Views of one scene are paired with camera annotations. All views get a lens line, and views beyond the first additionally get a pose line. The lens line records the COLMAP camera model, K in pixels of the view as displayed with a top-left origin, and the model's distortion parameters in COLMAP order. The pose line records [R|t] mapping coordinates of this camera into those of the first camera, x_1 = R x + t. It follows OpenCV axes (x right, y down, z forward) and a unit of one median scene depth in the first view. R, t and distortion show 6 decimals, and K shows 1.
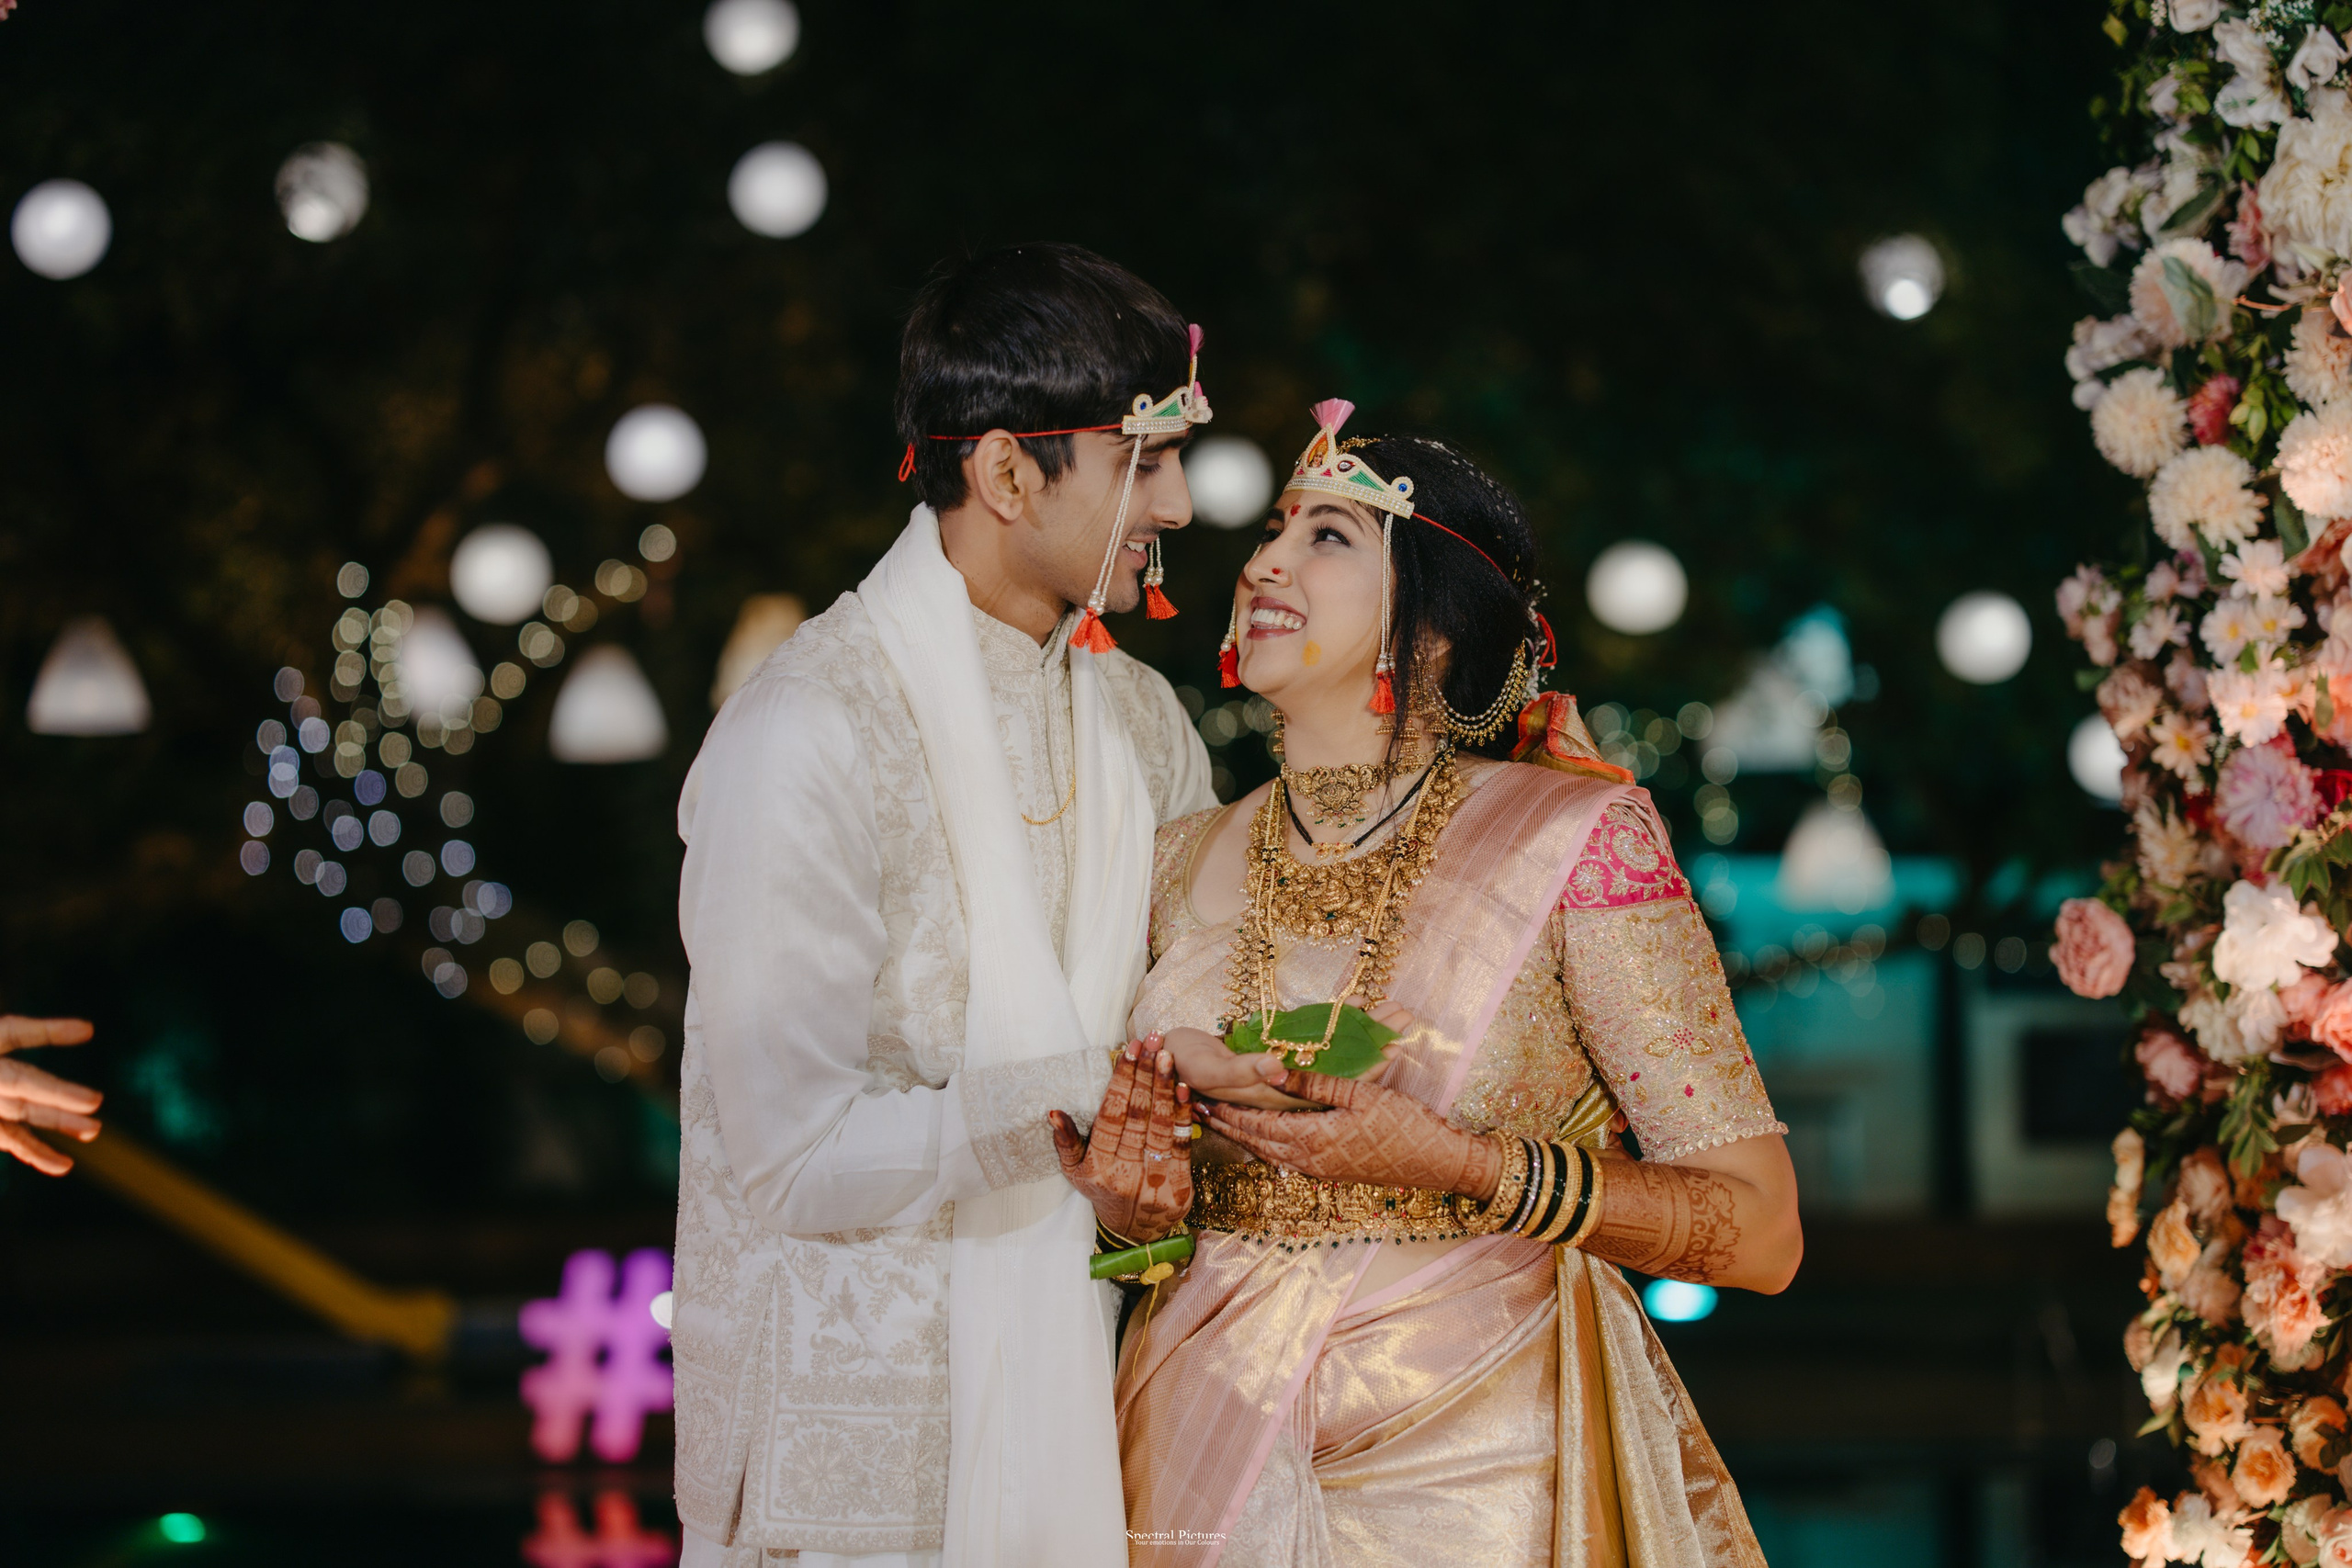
lens RADIAL K [[3406.7, 0, 1176.0], [0, 3406.7, 784.0], [0, 0, 1]] dist [-0.011867, 0.105260]
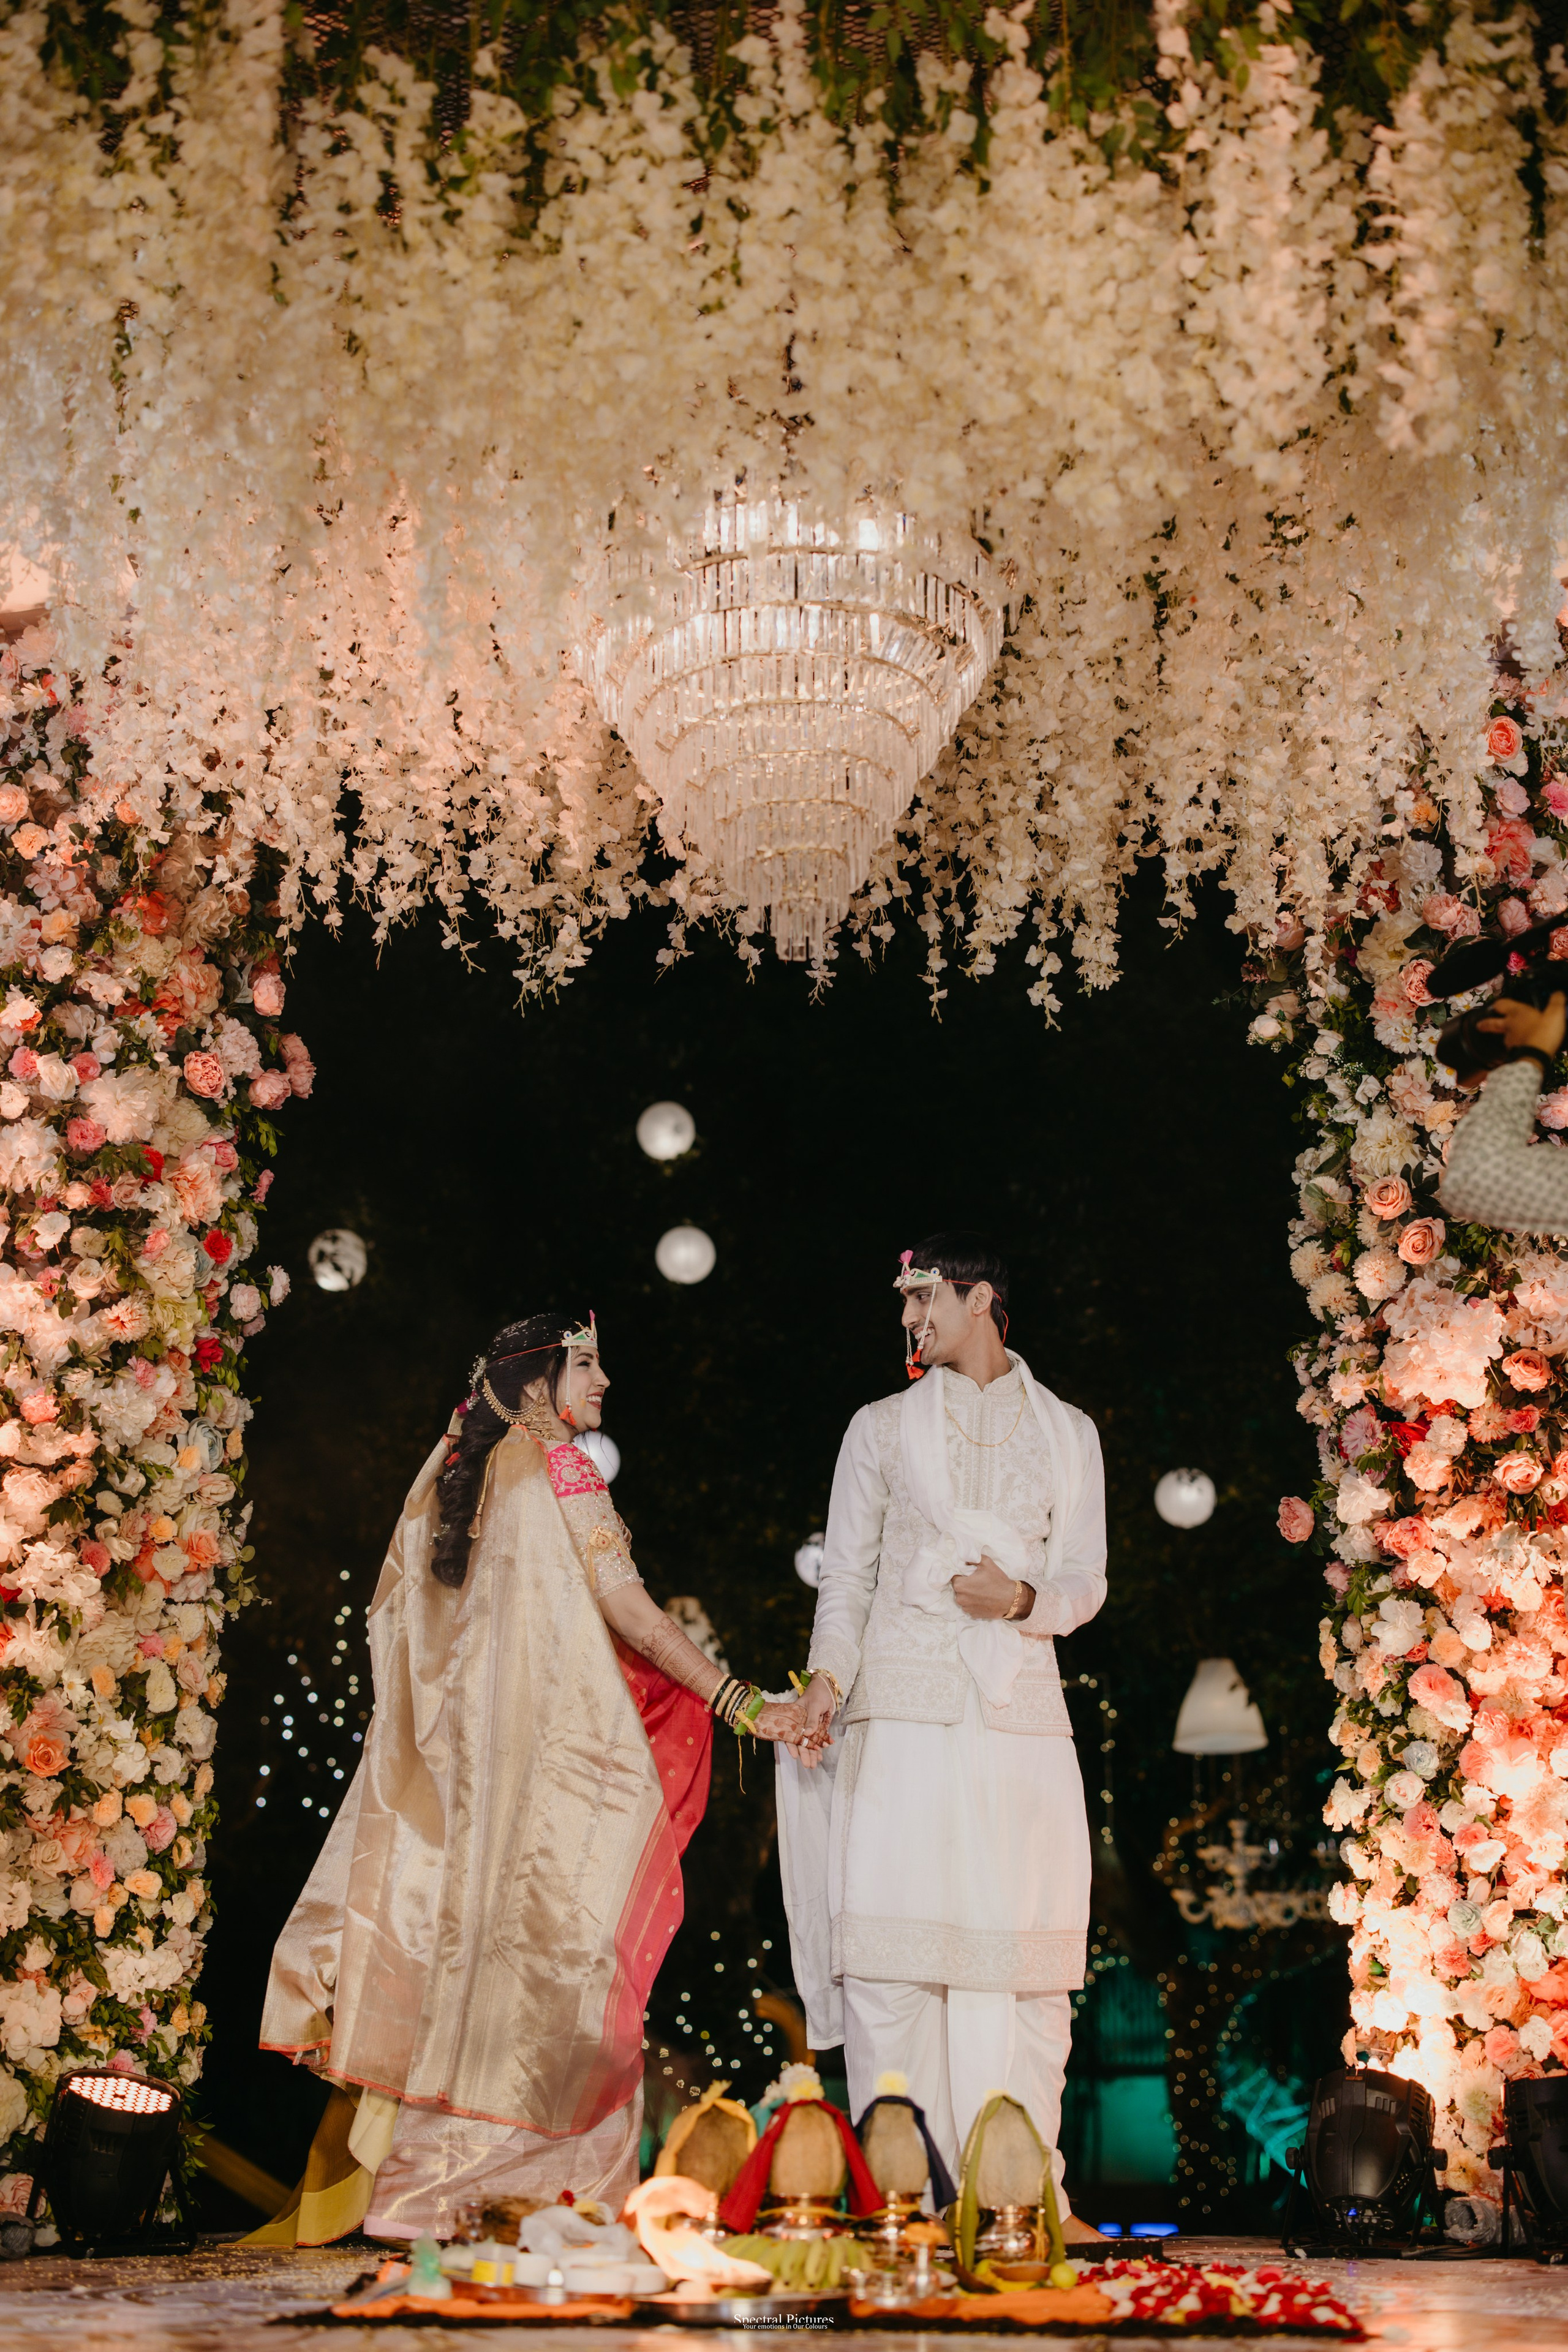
lens RADIAL K [[3418.2, 0, 784.0], [0, 3418.2, 1176.0], [0, 0, 1]] dist [0.024748, -0.069126]
pose [[0.995975, -0.020258, -0.087316, 0.151064], [0.001762, 0.978363, -0.206887, 0.276204], [0.089618, 0.205900, 0.974461, -1.086812]]
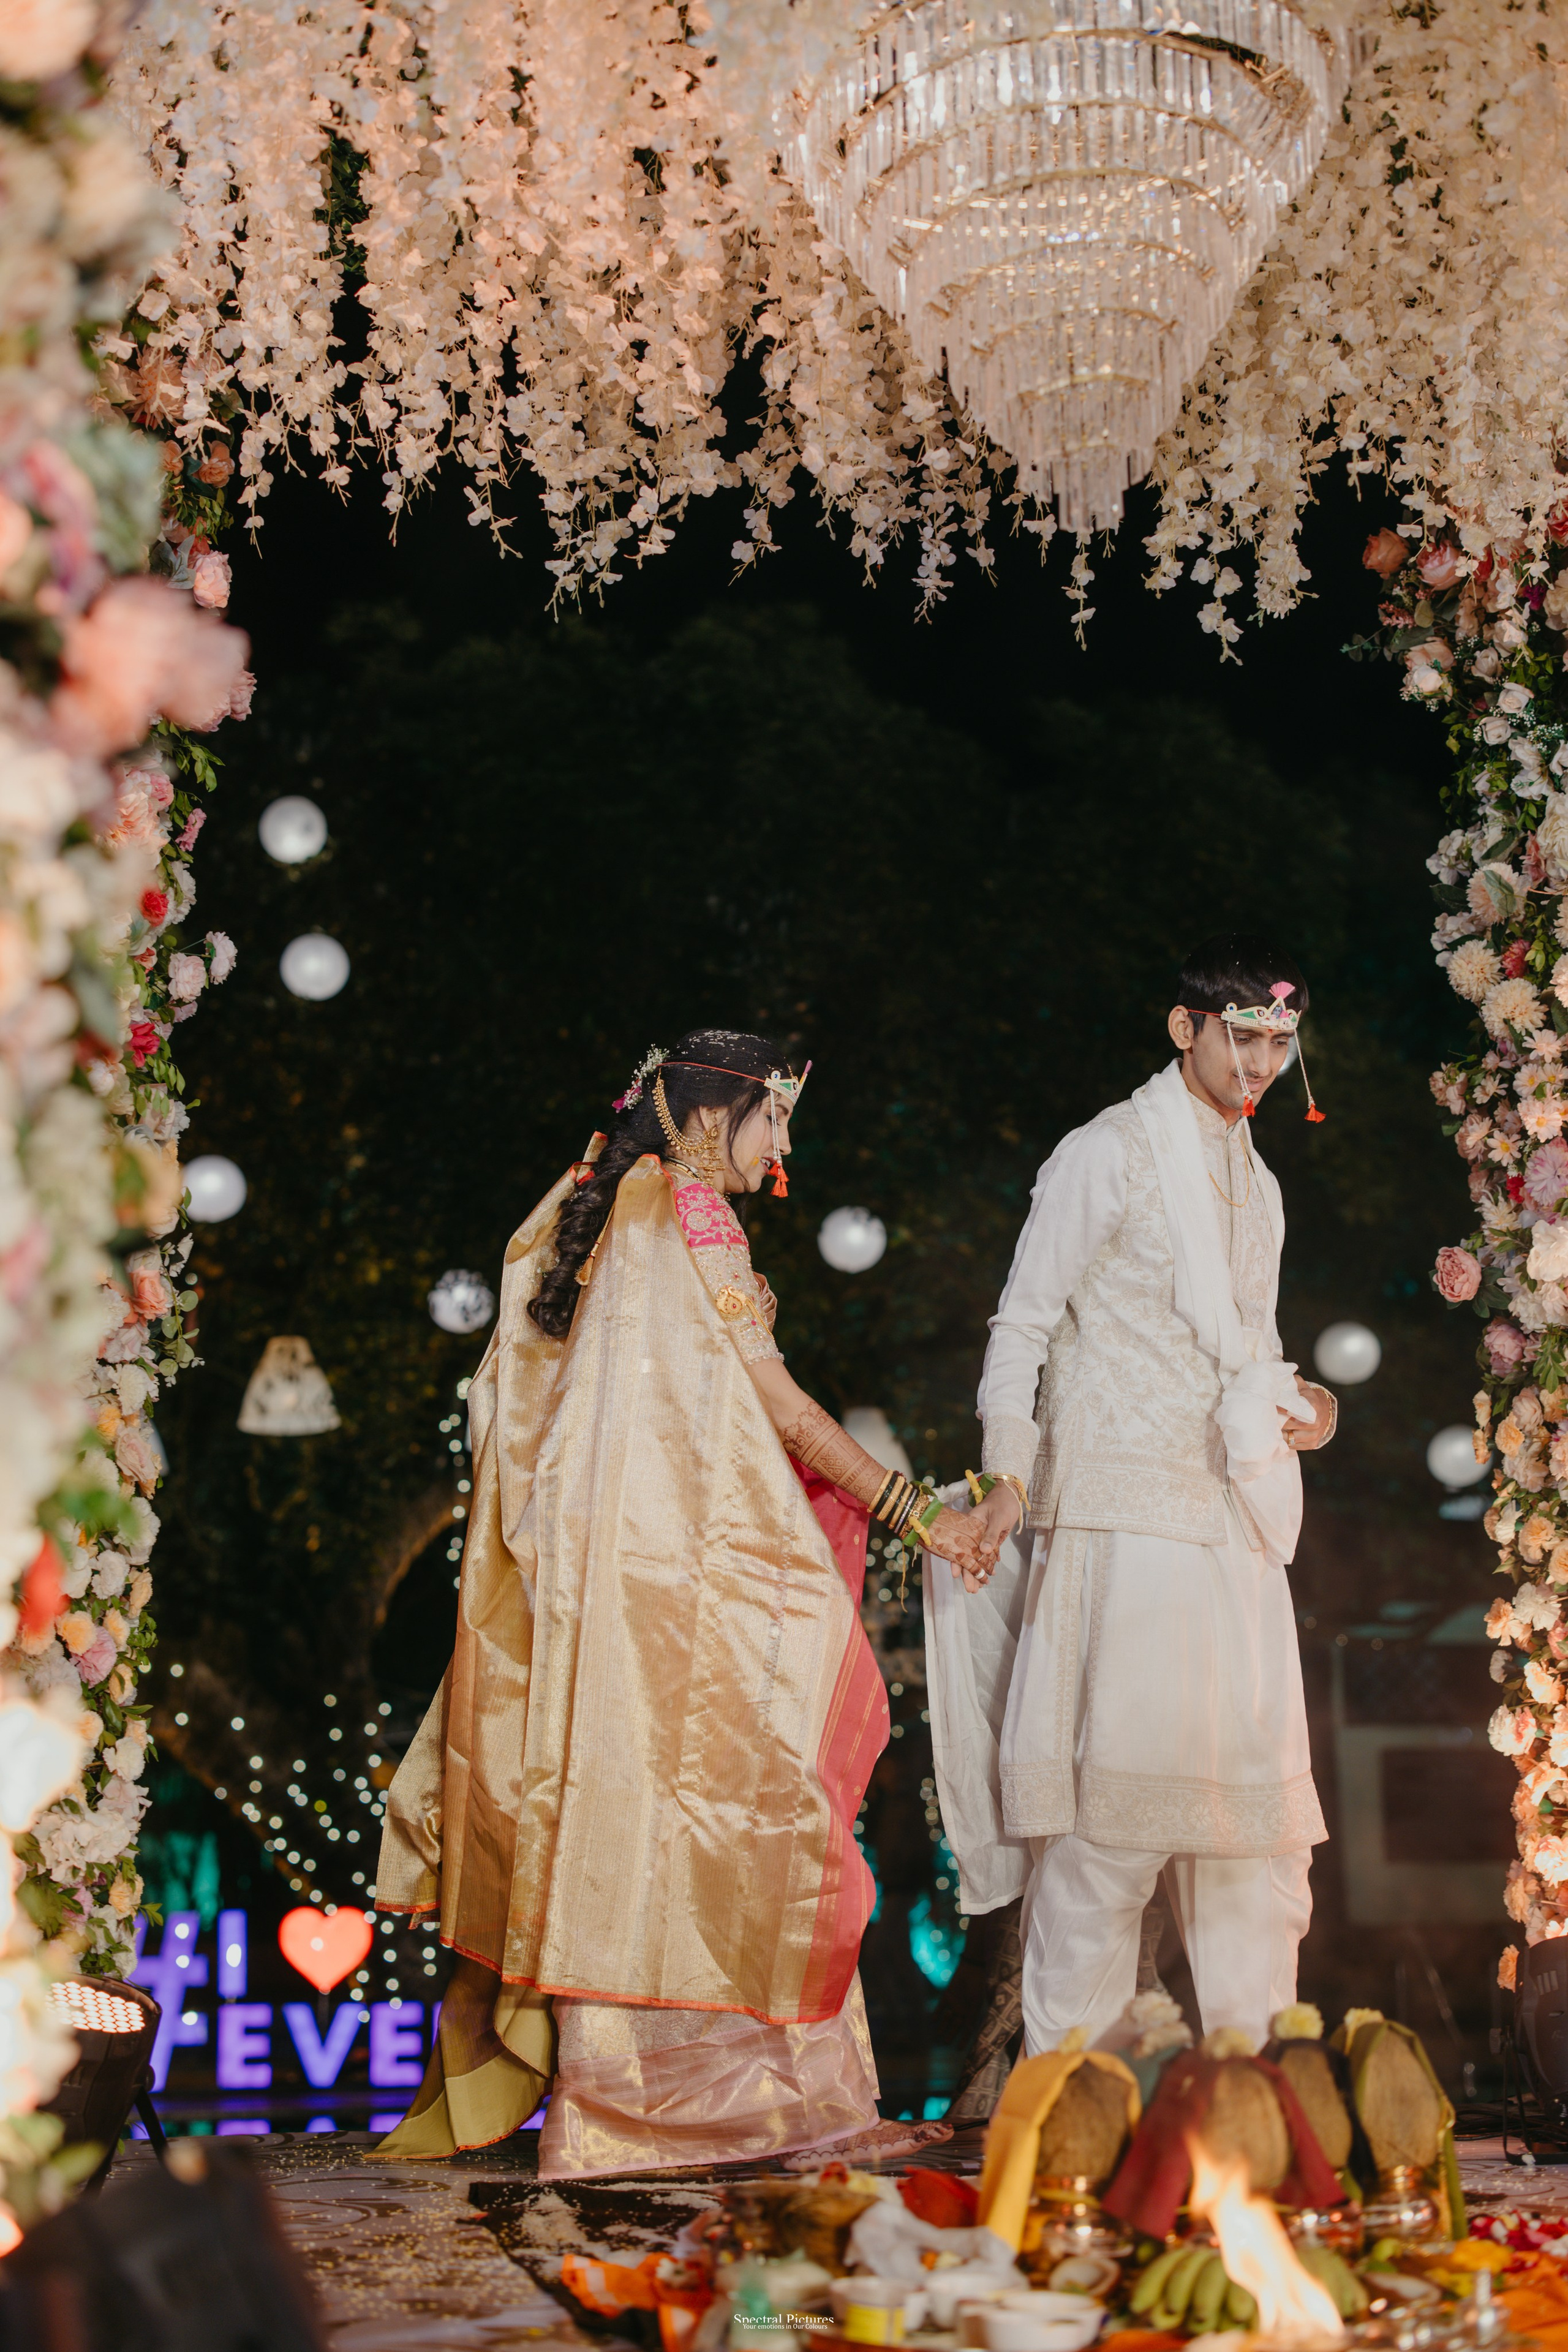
lens RADIAL K [[3409.6, 0, 784.0], [0, 3409.6, 1176.0], [0, 0, 1]] dist [0.008542, 0.035530]
pose [[0.996927, 0.004353, 0.078216, -0.201696], [0.005922, 0.991409, -0.130663, 0.224376], [-0.078113, 0.130724, 0.988337, -0.670539]]
